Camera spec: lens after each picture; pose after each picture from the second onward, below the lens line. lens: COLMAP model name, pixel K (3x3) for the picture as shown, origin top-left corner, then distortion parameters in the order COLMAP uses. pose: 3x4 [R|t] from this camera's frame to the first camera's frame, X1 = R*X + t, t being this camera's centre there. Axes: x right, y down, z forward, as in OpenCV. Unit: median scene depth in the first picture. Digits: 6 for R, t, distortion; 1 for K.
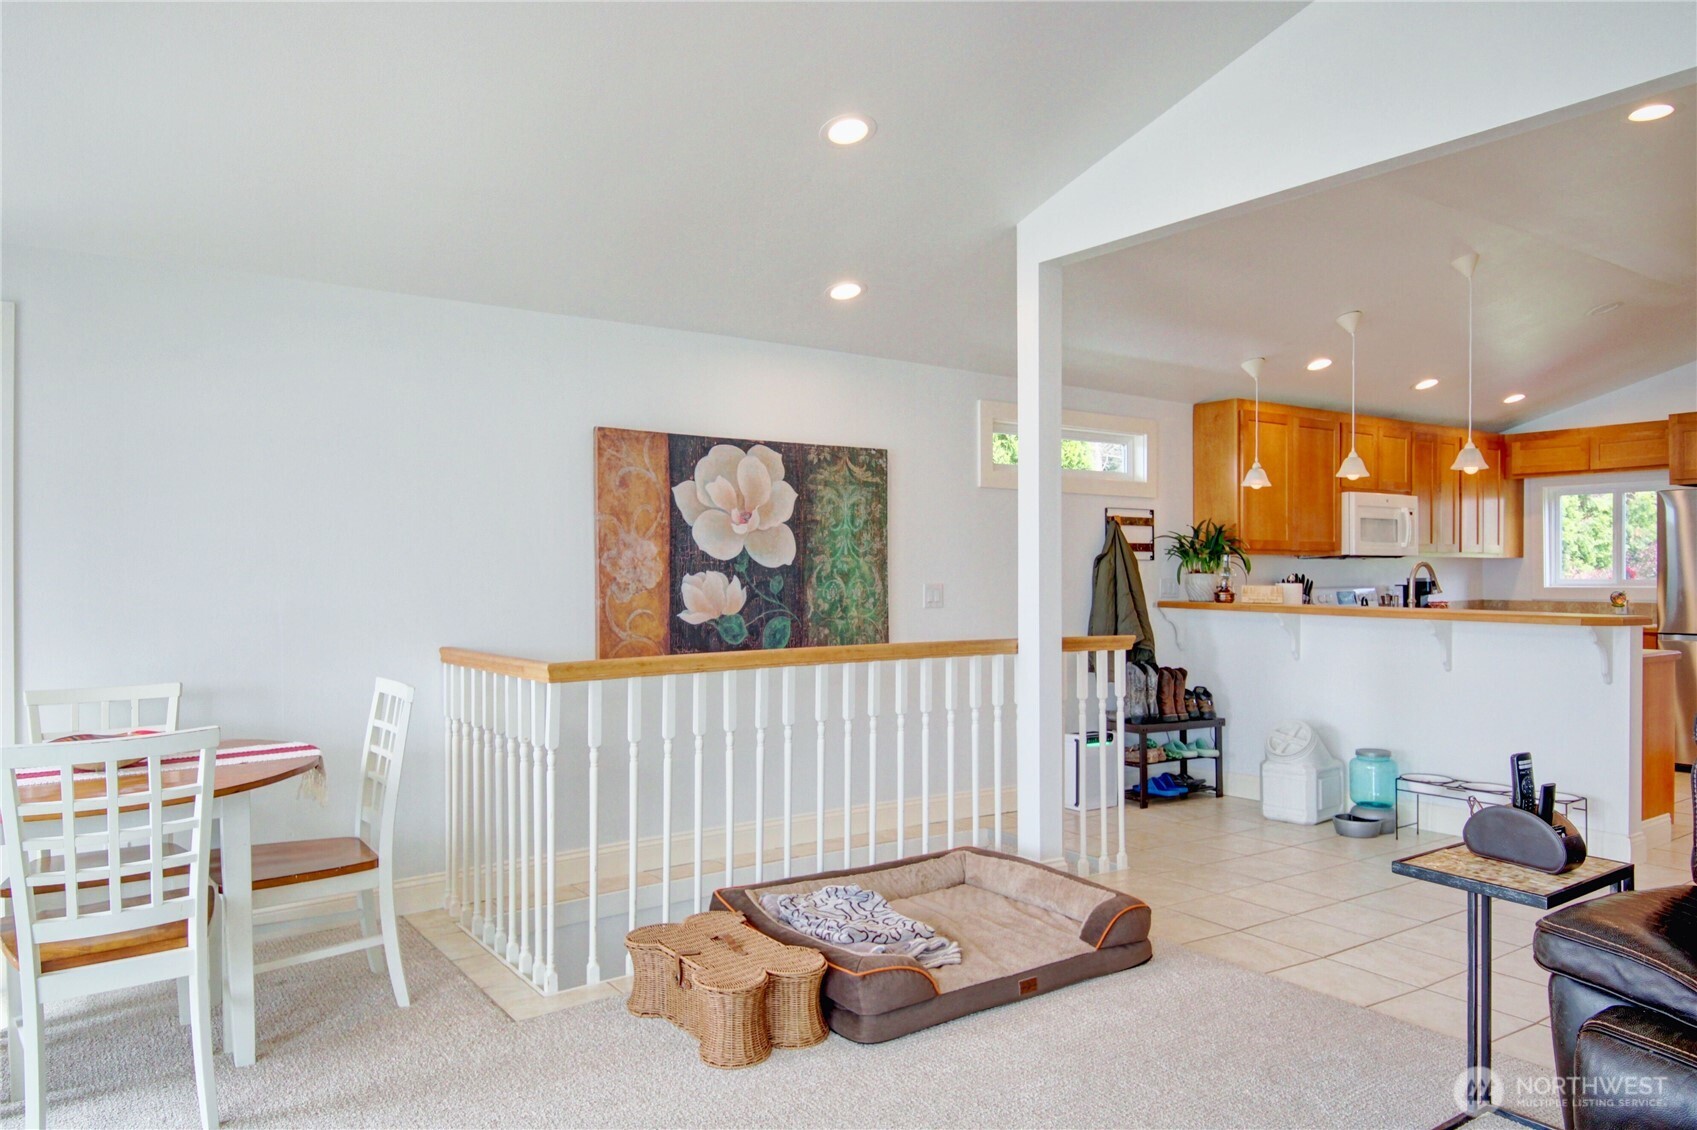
lens RADIAL K [[1152.7, 0, 829.7], [0, 1152.7, 587.7], [0, 0, 1]] dist [0.026334, -0.022126]
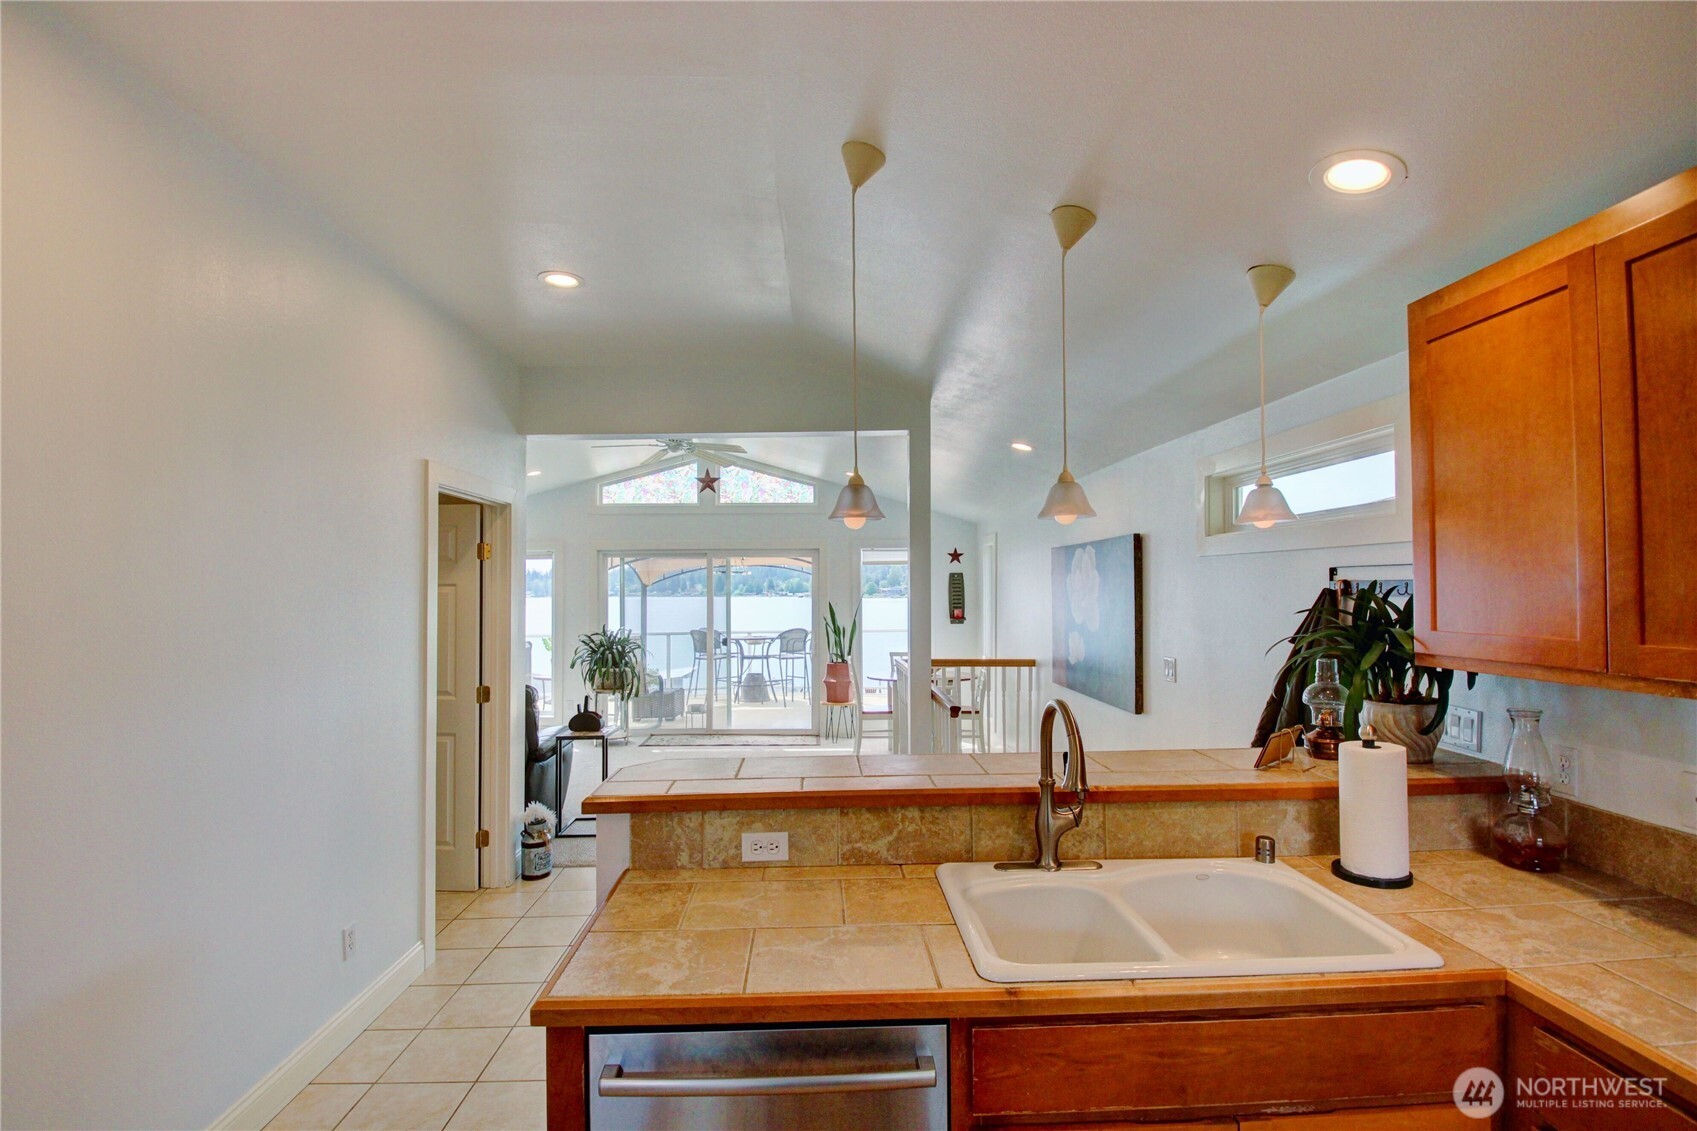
lens RADIAL K [[791.0, 0, 839.1], [0, 791.0, 570.2], [0, 0, 1]] dist [0.004851, -0.016220]
pose [[-0.549977, -0.014691, -0.835051, 0.661072], [-0.003174, 0.999875, -0.015500, -0.054066], [0.835174, -0.005874, -0.549954, 0.907187]]
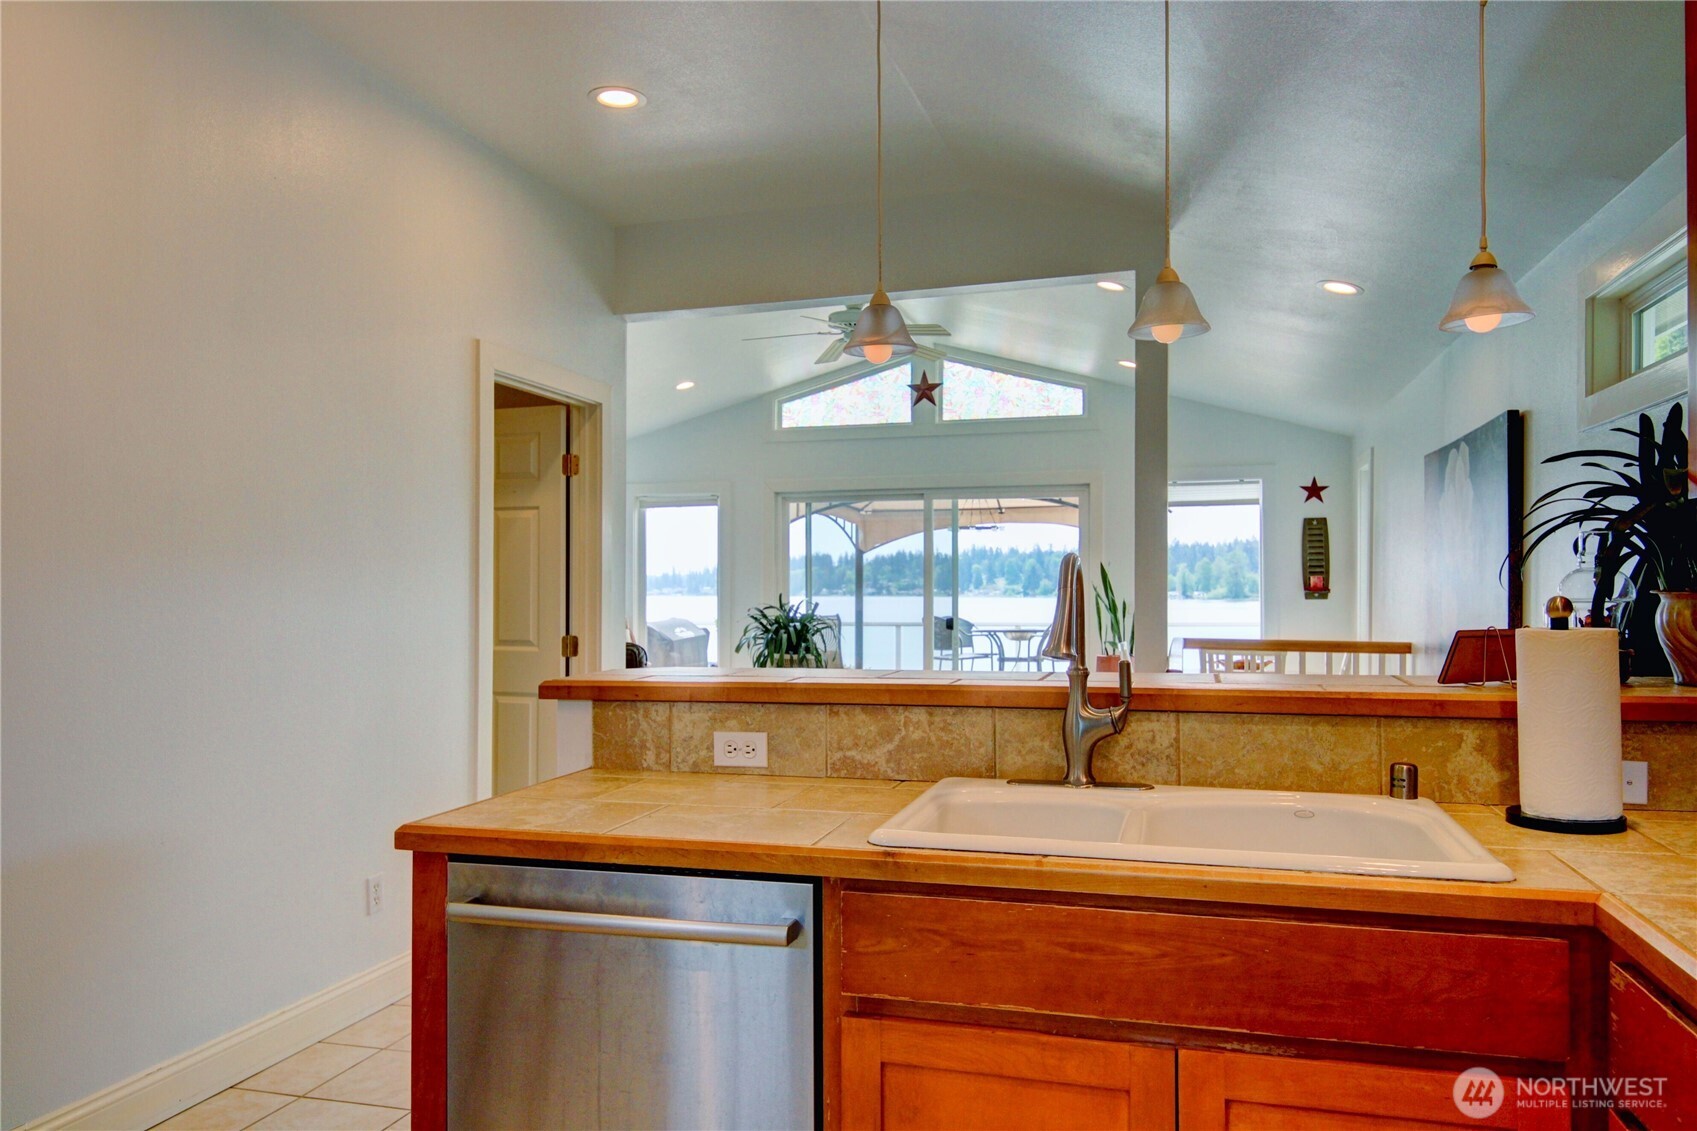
lens RADIAL K [[1219.4, 0, 831.7], [0, 1219.4, 570.8], [0, 0, 1]] dist [0.040928, -0.034475]
pose [[-0.780818, -0.005870, -0.624731, 0.641359], [-0.005453, 0.999982, -0.002582, -0.013850], [0.624735, 0.001391, -0.780836, 1.014681]]
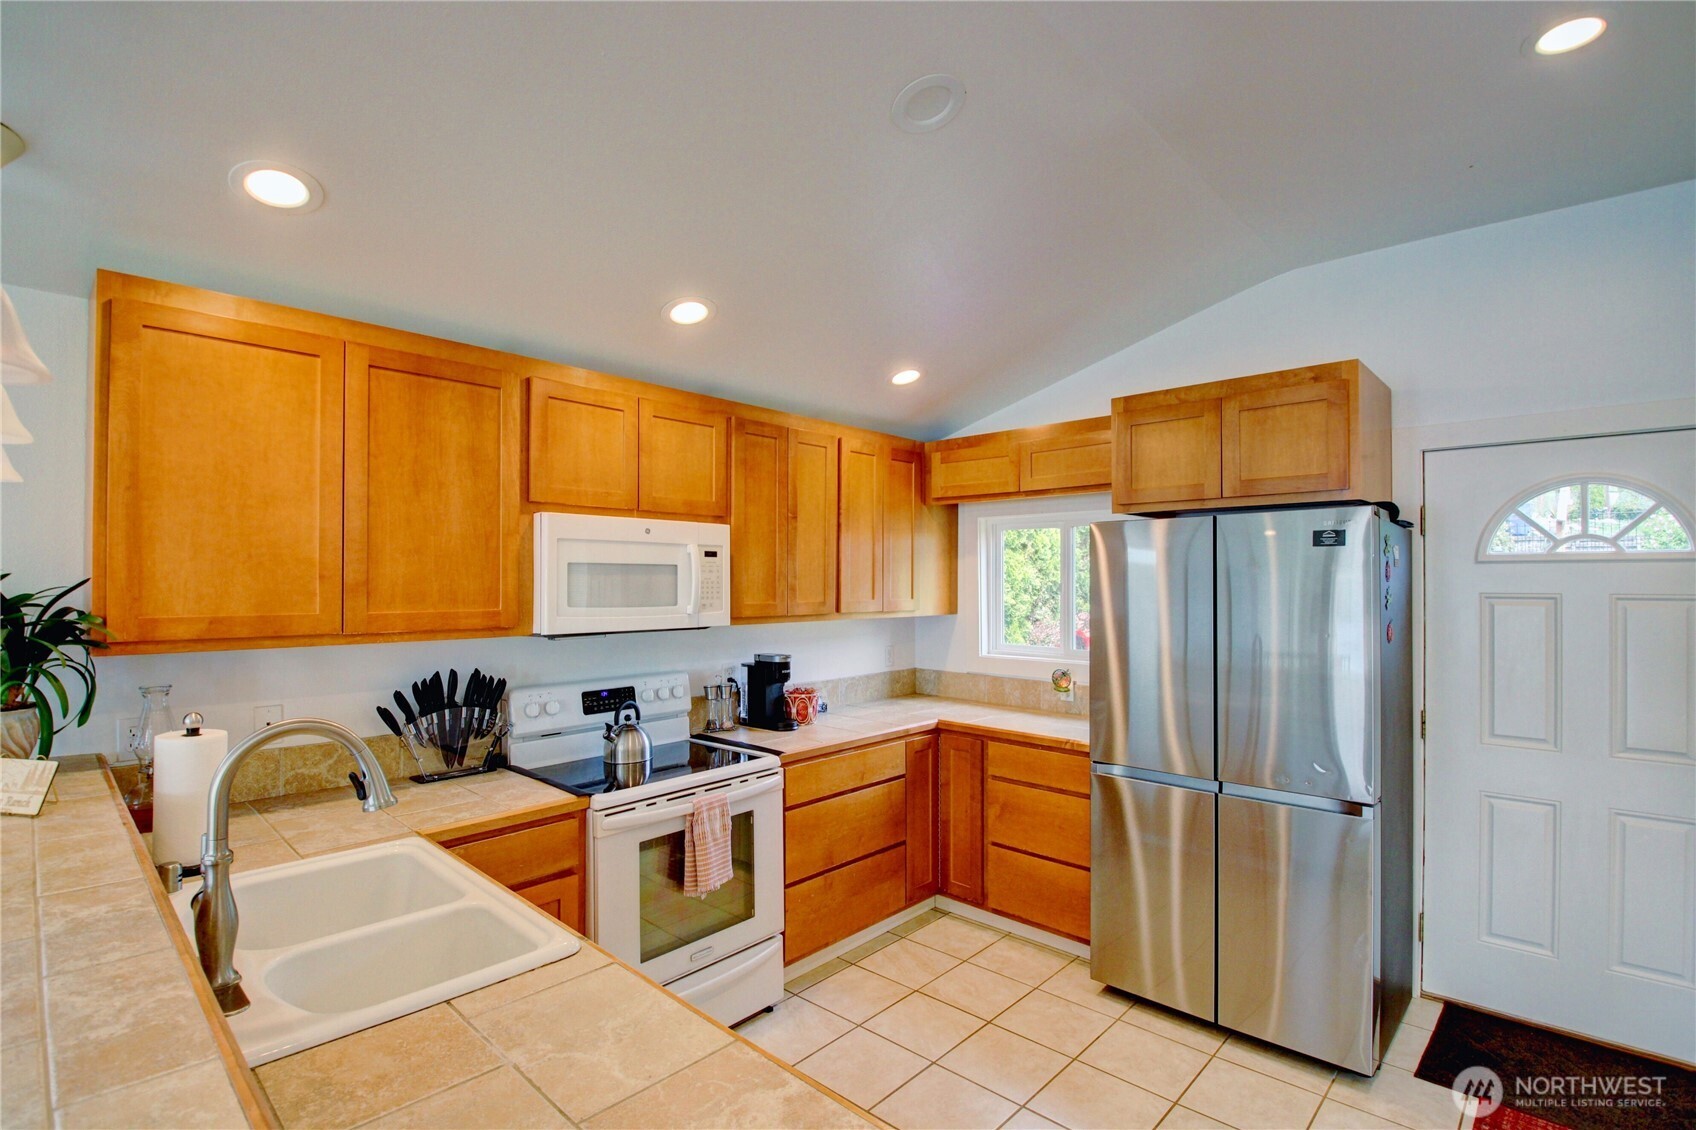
lens RADIAL K [[790.6, 0, 844.7], [0, 790.6, 574.9], [0, 0, 1]] dist [0.004851, -0.016220]
pose [[0.978728, 0.007811, 0.205014, 0.509059], [-0.004209, 0.999829, -0.017998, -0.049134], [-0.205119, 0.016753, 0.978594, 0.630447]]
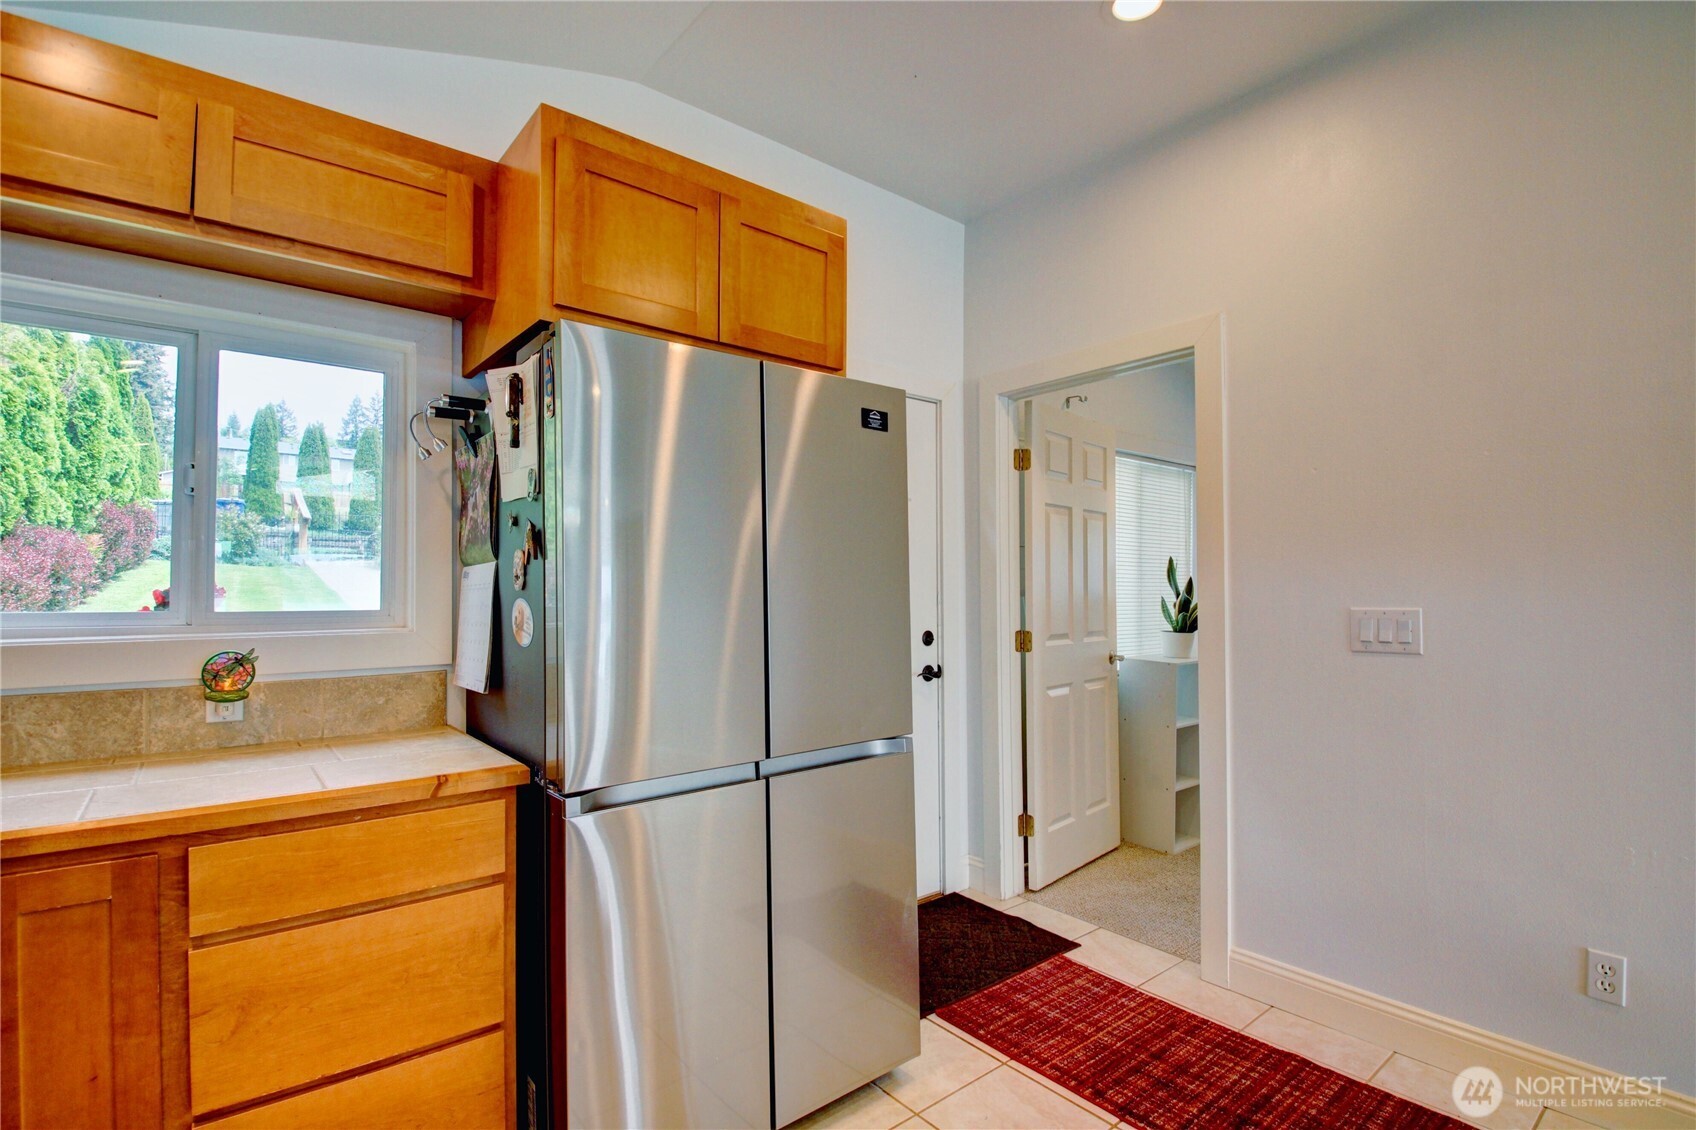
lens RADIAL K [[790.6, 0, 837.3], [0, 790.6, 578.3], [0, 0, 1]] dist [0.004851, -0.016220]
pose [[-0.065650, 0.019698, 0.997648, 0.510365], [0.009817, 0.999769, -0.019094, -0.011996], [-0.997794, 0.008540, -0.065828, 0.951043]]
